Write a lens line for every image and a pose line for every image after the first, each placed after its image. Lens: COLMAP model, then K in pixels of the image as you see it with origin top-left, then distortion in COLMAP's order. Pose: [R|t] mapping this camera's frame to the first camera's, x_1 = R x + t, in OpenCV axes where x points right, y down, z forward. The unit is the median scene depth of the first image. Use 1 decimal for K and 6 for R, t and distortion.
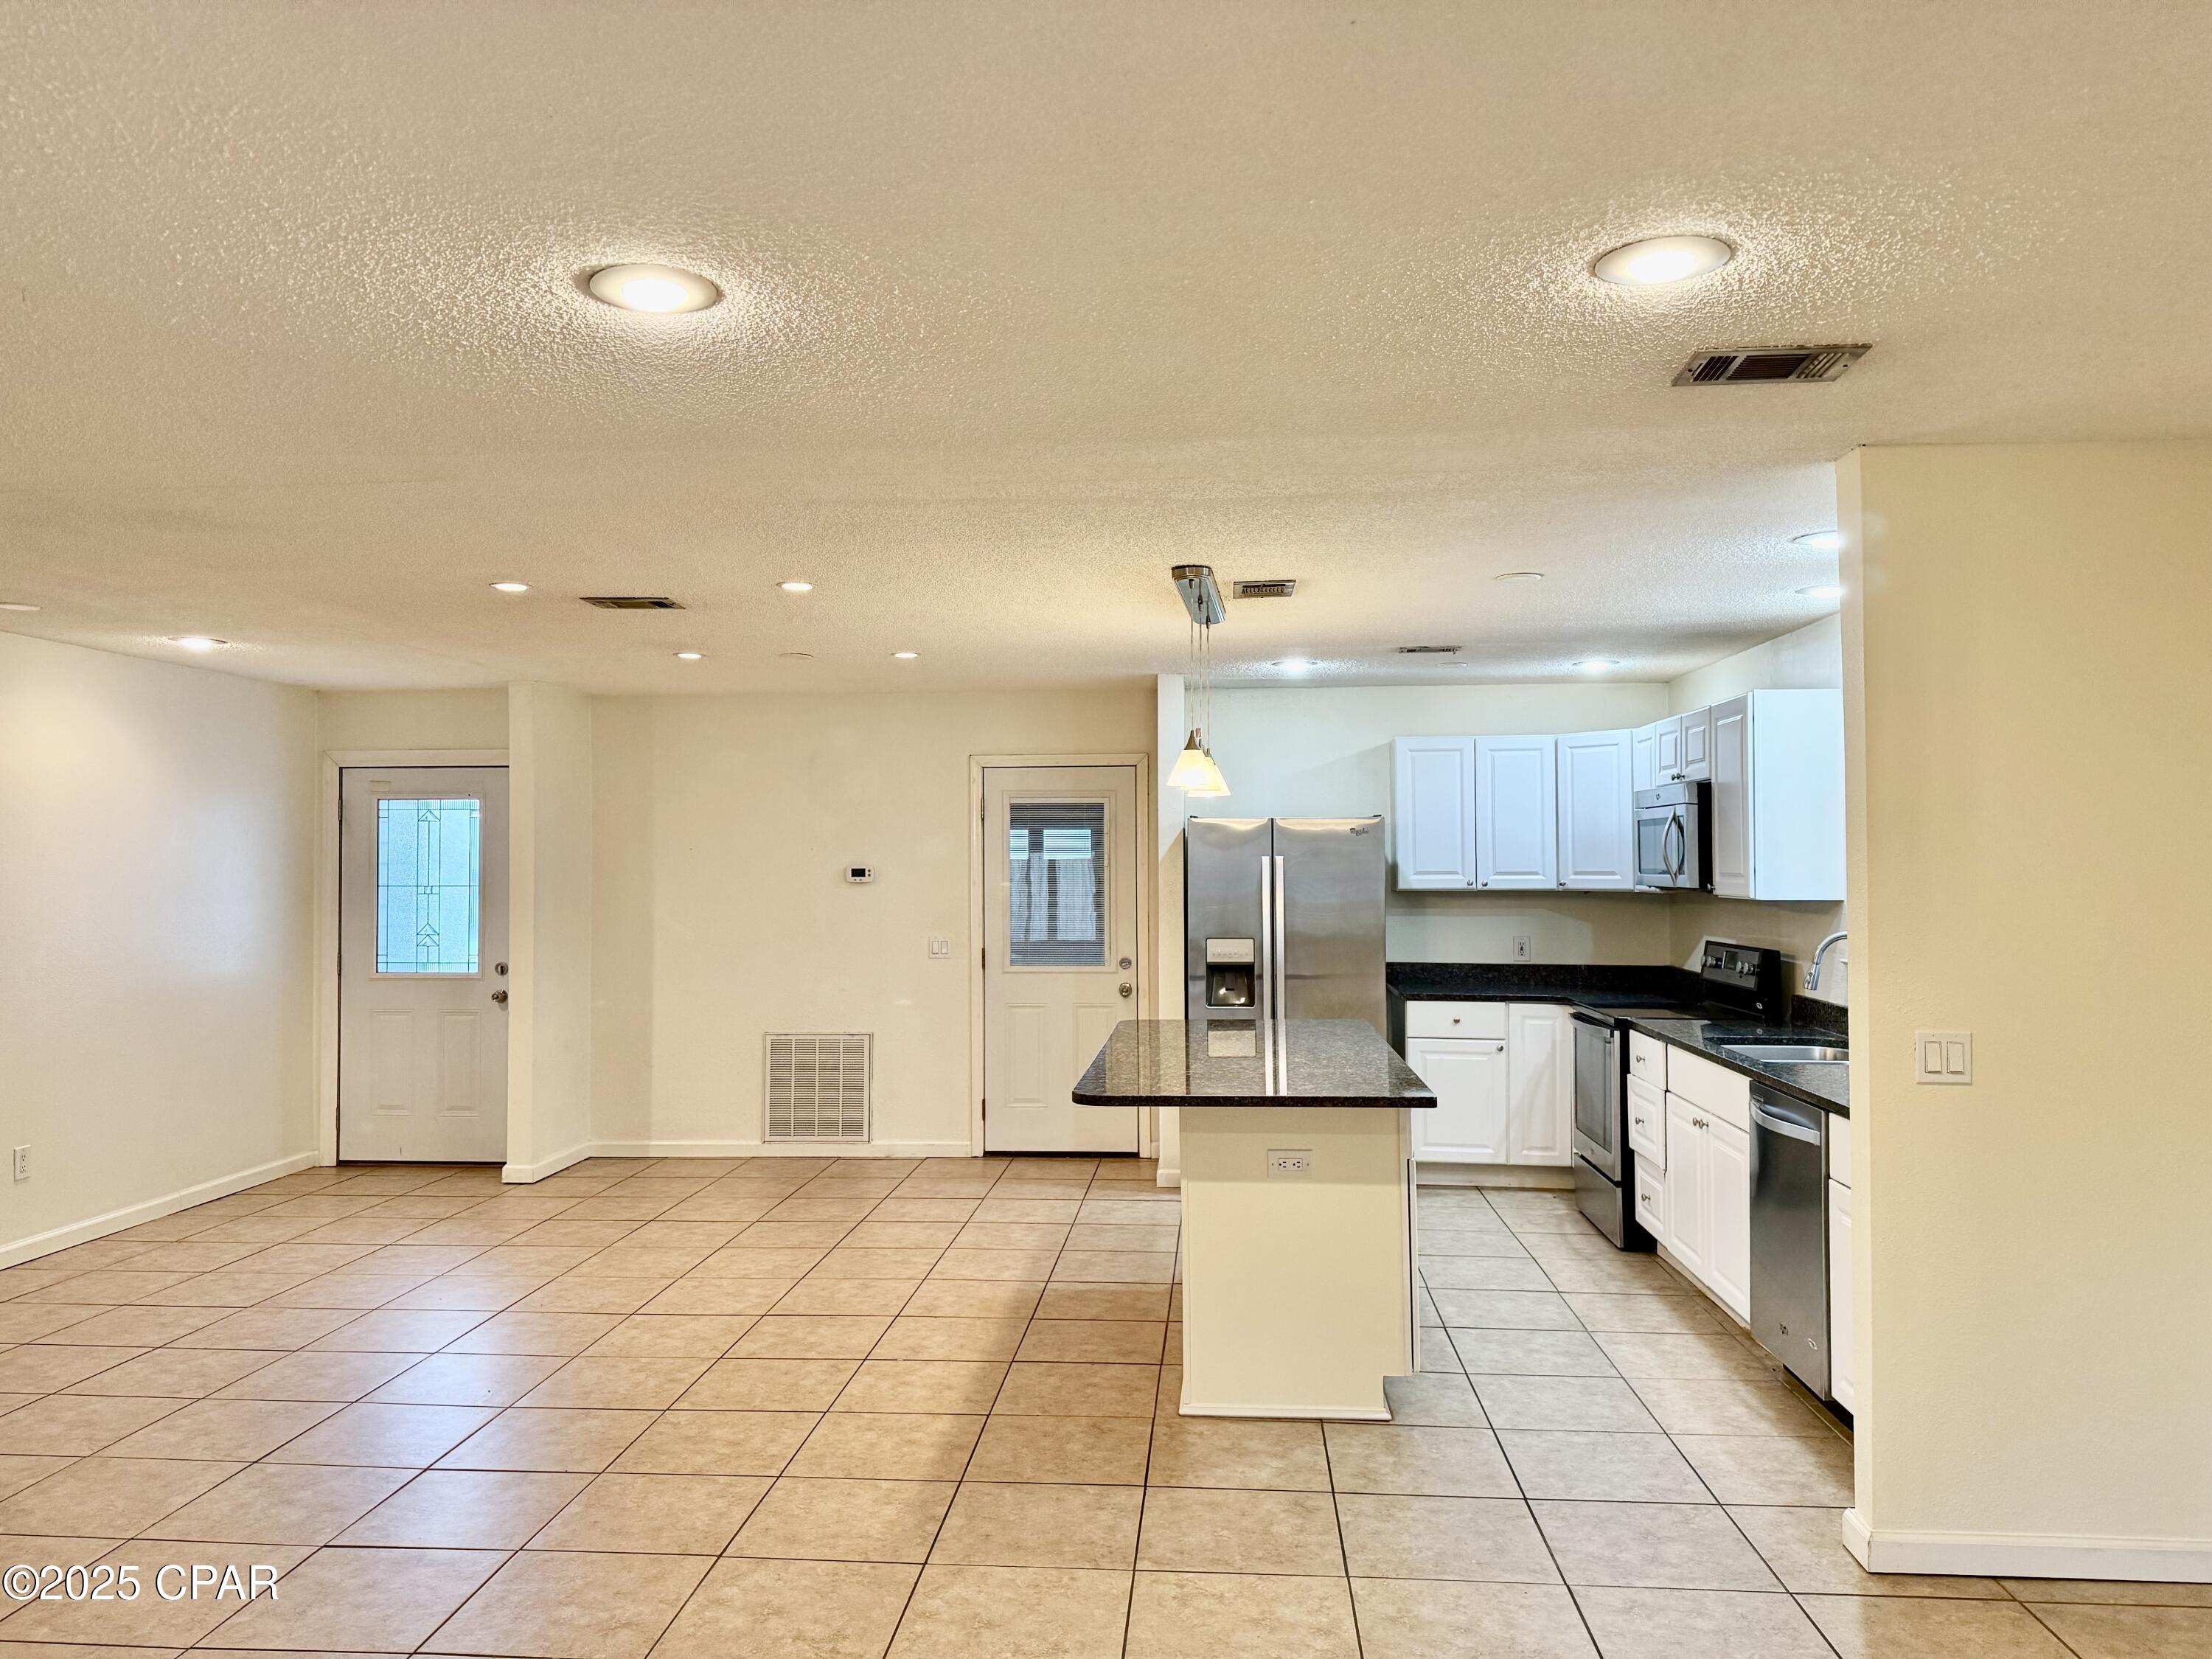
lens RADIAL K [[1543.7, 0, 1105.4], [0, 1543.7, 834.4], [0, 0, 1]] dist [0.094568, -0.150168]
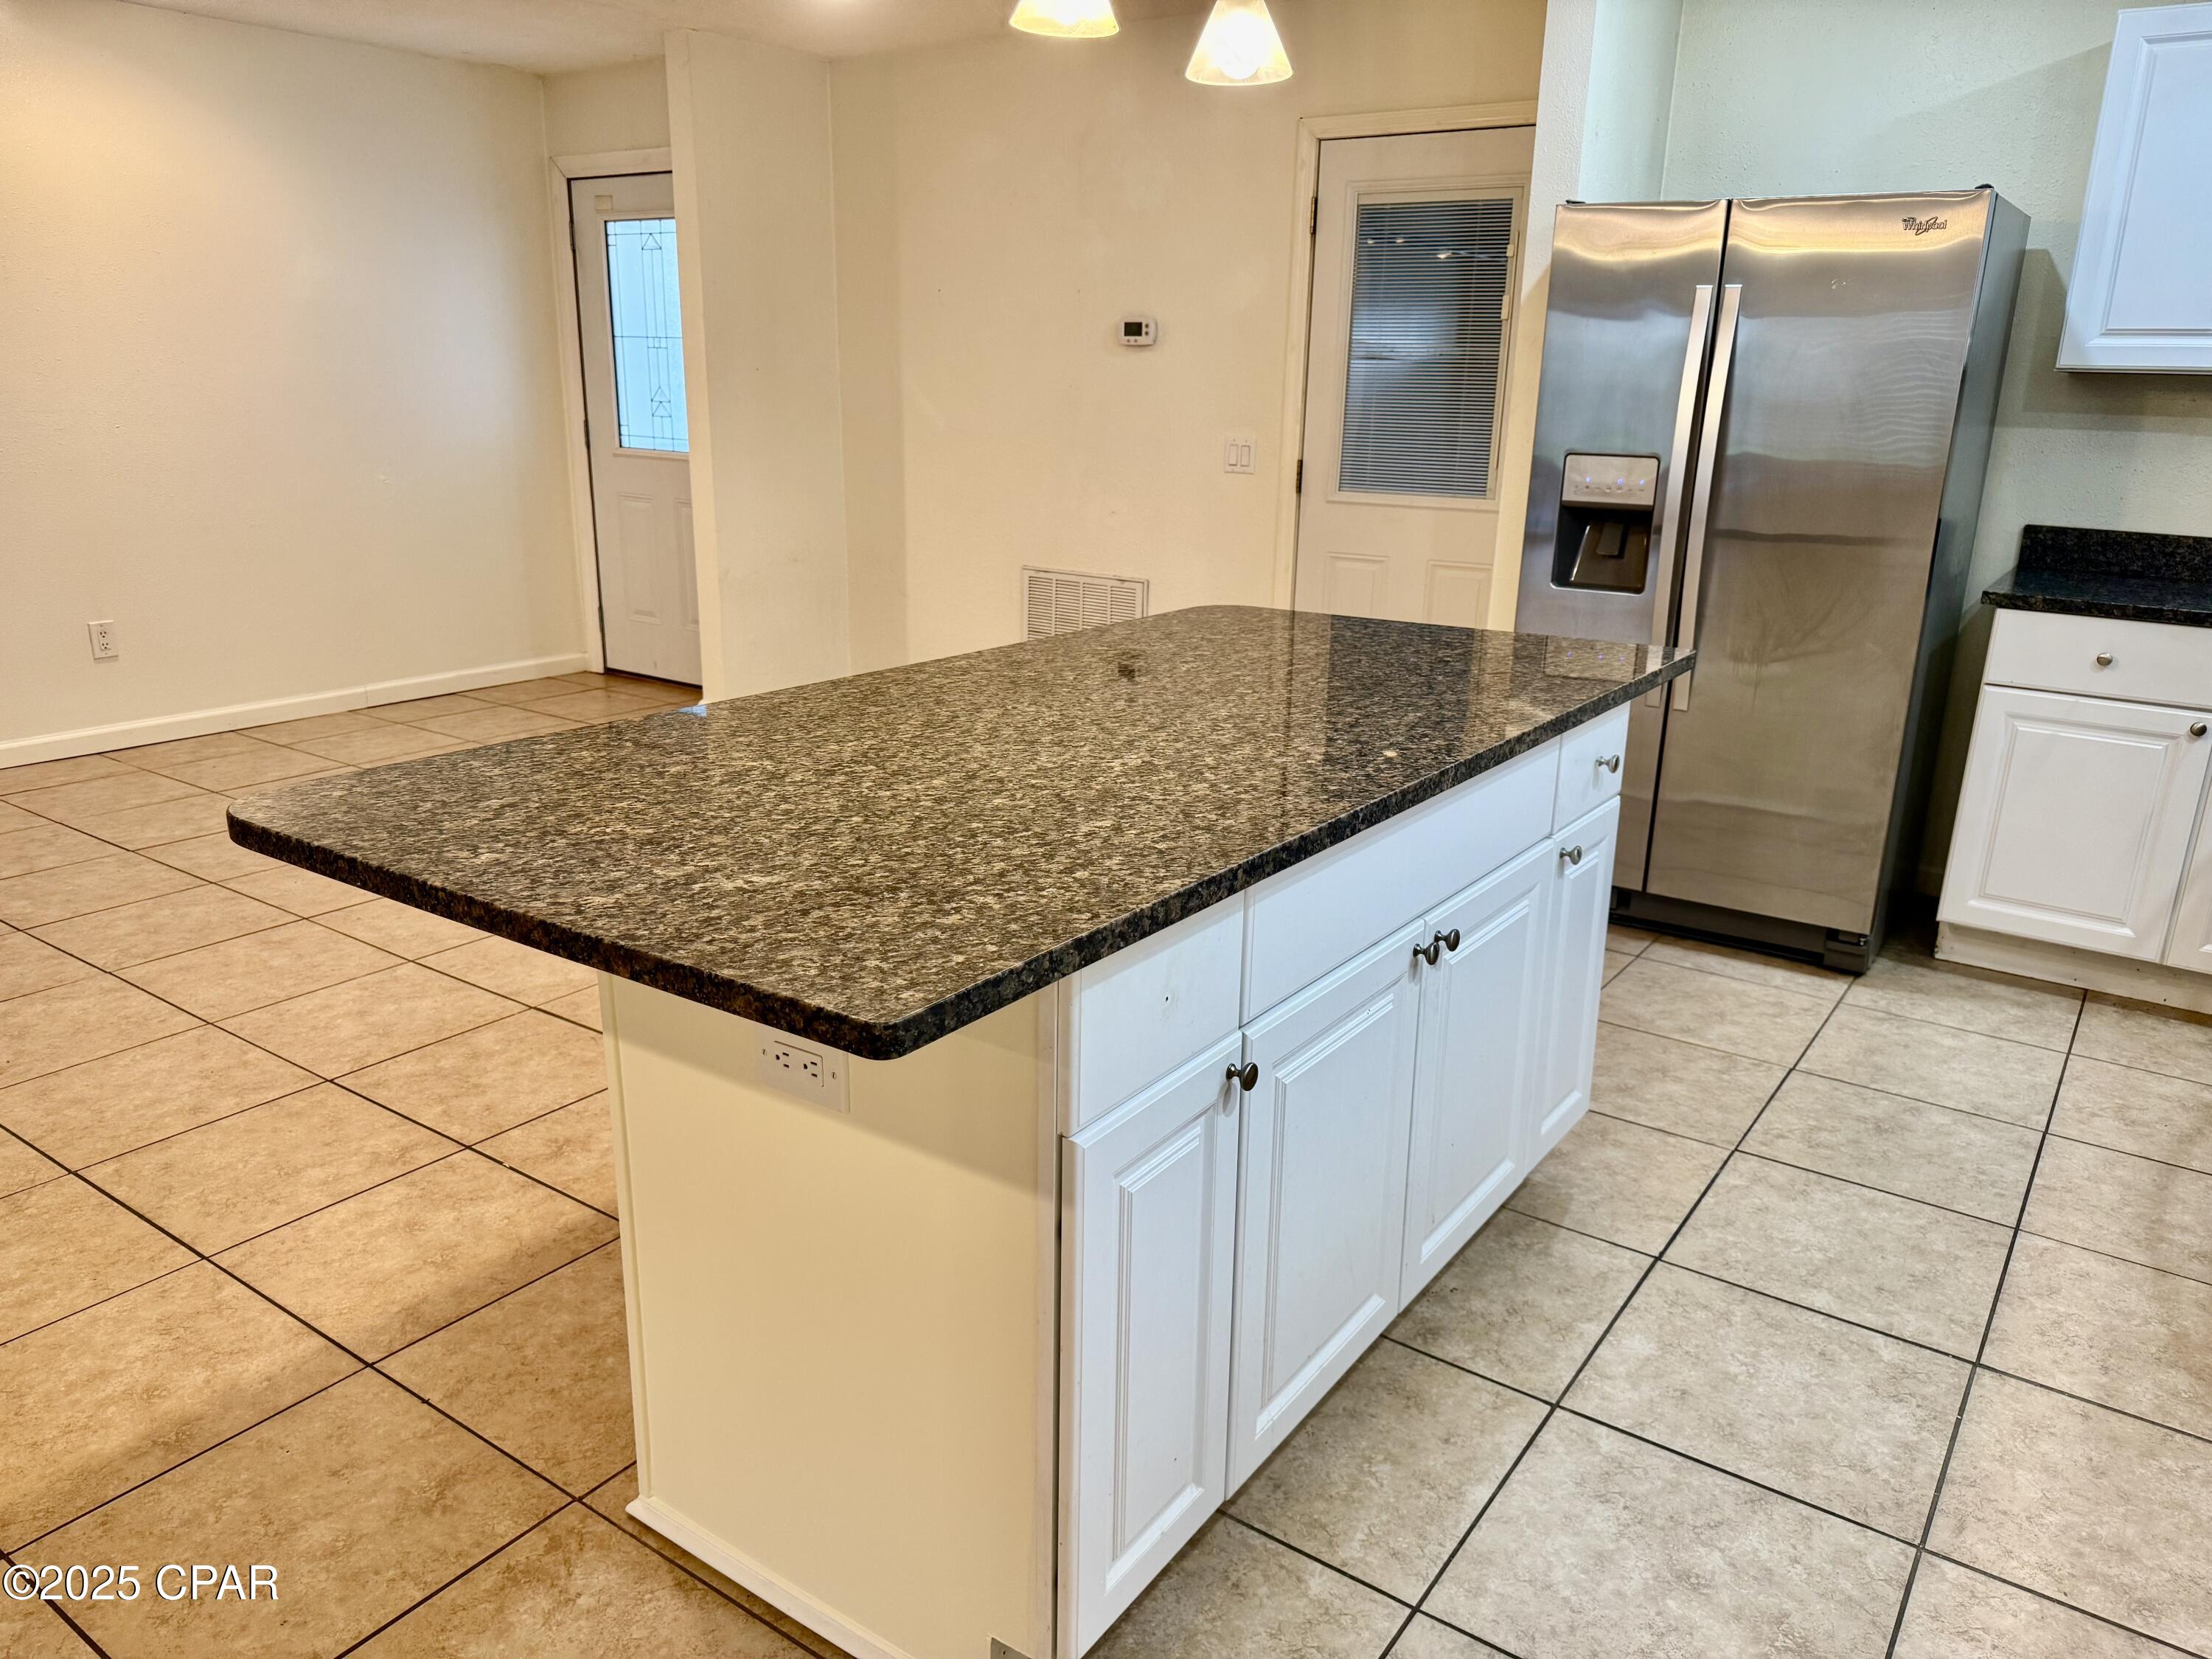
lens RADIAL K [[1553.6, 0, 1107.0], [0, 1553.6, 844.0], [0, 0, 1]] dist [0.039053, -0.049982]
pose [[0.859263, 0.170157, -0.482404, 0.217240], [-0.013910, 0.950478, 0.310482, 0.032508], [0.511345, -0.260075, 0.819077, 0.472966]]
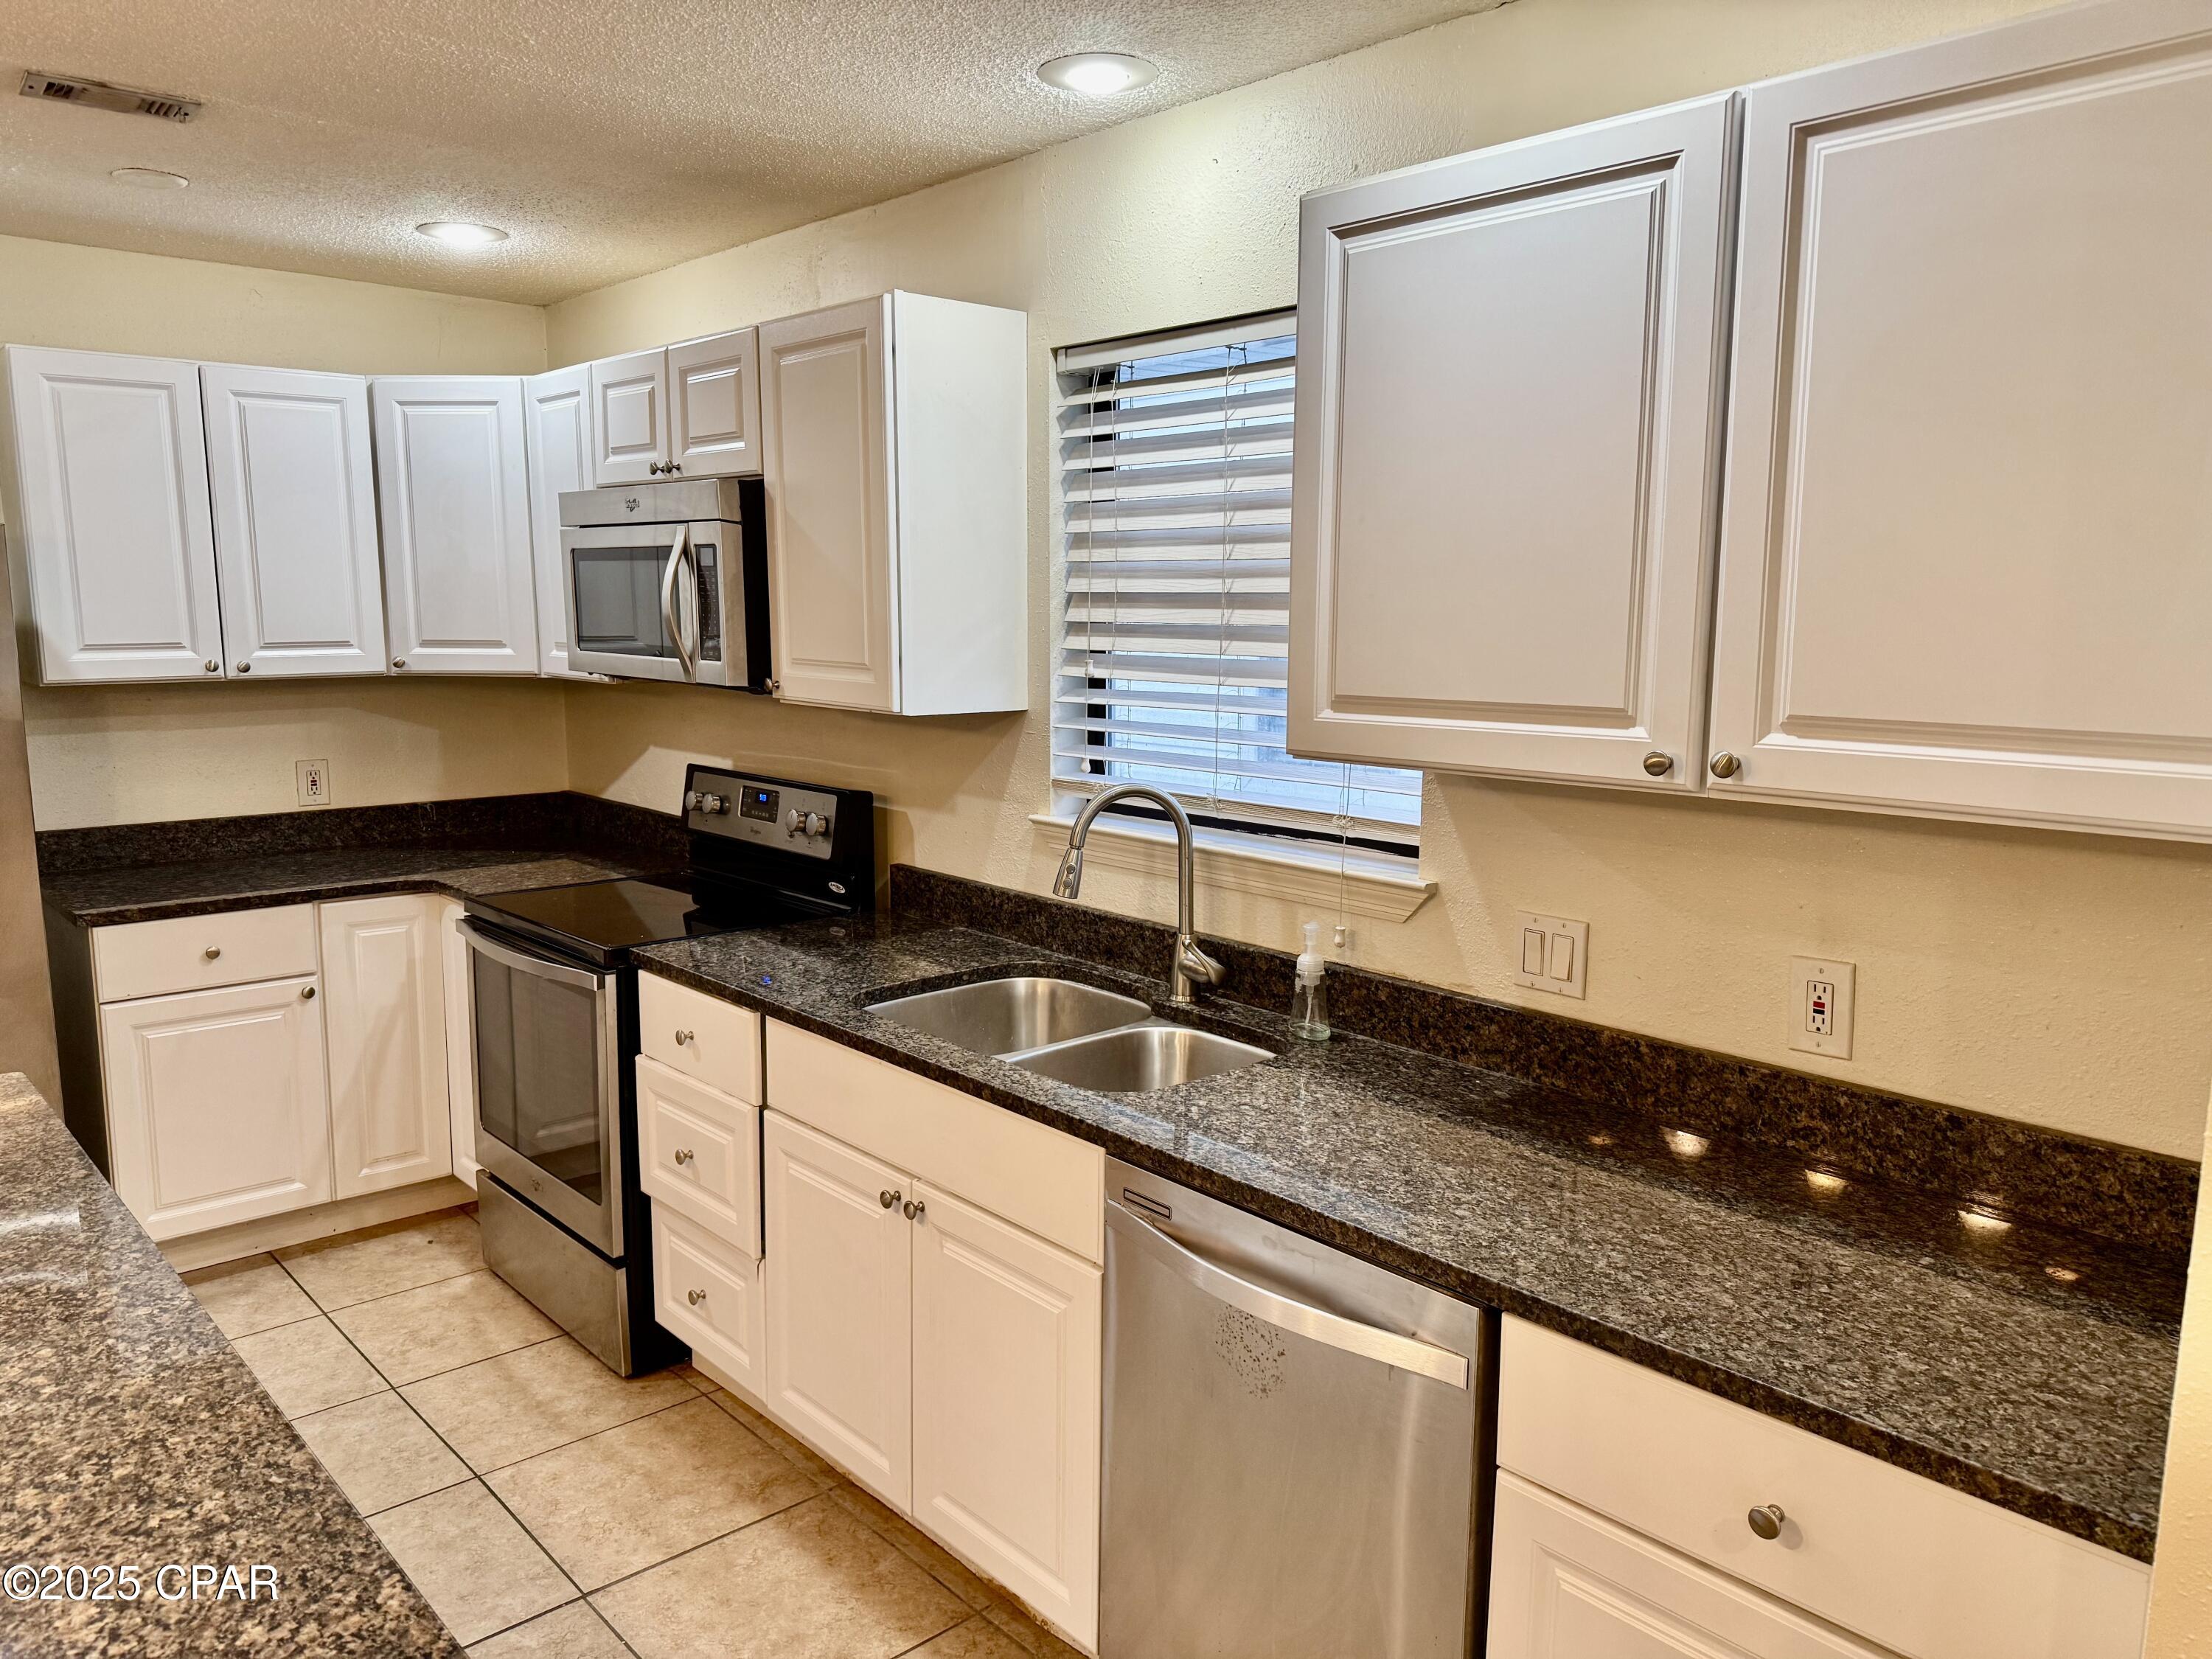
lens RADIAL K [[1543.7, 0, 1105.4], [0, 1543.7, 834.4], [0, 0, 1]] dist [0.094568, -0.150168]
pose [[0.684131, -0.102760, 0.722084, 0.070710], [-0.021868, 0.986690, 0.161135, -0.002789], [-0.729031, -0.126028, 0.672778, 0.493427]]
